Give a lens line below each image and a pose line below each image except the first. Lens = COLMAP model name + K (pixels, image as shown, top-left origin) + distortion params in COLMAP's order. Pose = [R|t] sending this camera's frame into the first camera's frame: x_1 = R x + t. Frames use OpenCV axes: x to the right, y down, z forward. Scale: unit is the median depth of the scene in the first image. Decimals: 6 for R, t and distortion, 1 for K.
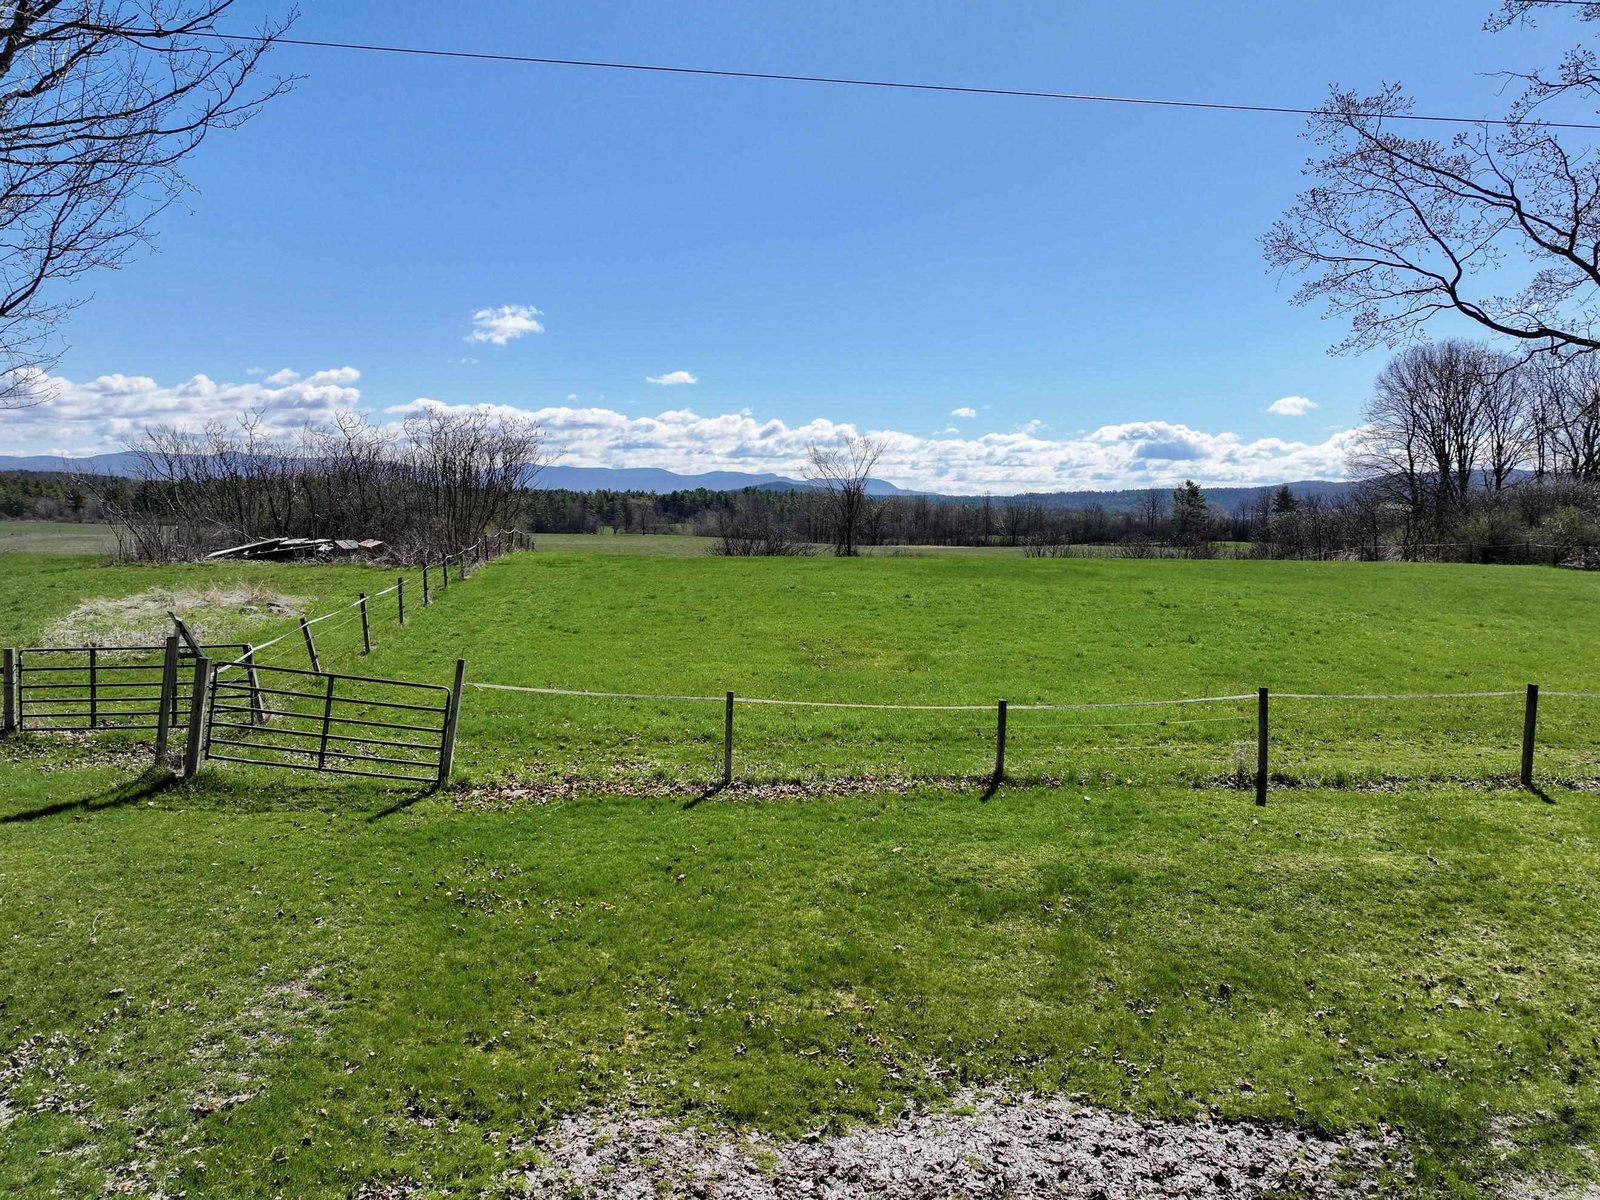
lens RADIAL K [[1133.7, 0, 800.2], [0, 1133.7, 600.6], [0, 0, 1]] dist [0.001737, 0.011660]
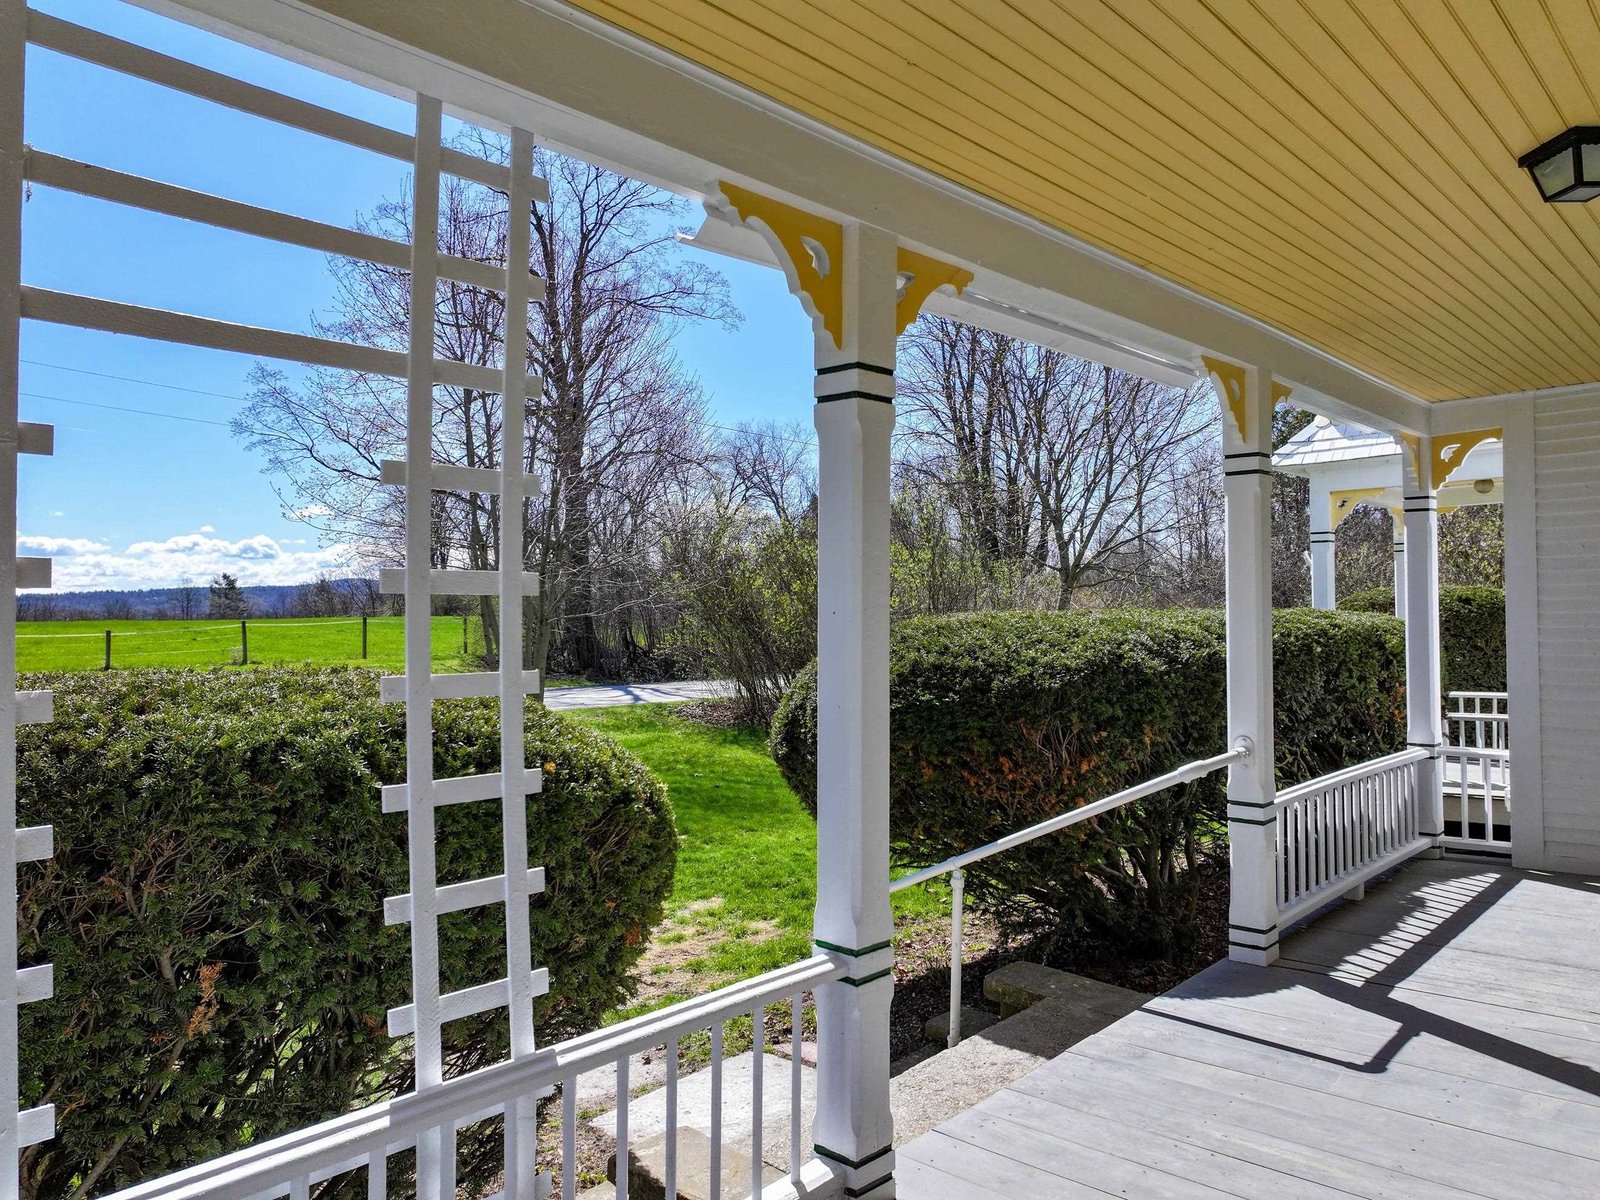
lens RADIAL K [[1133.7, 0, 800.5], [0, 1133.7, 599.9], [0, 0, 1]] dist [0.001737, 0.011660]
pose [[0.699508, -0.019553, 0.714358, -0.448394], [0.080894, 0.995367, -0.051969, 0.262603], [-0.710032, 0.094140, 0.697848, -1.434745]]
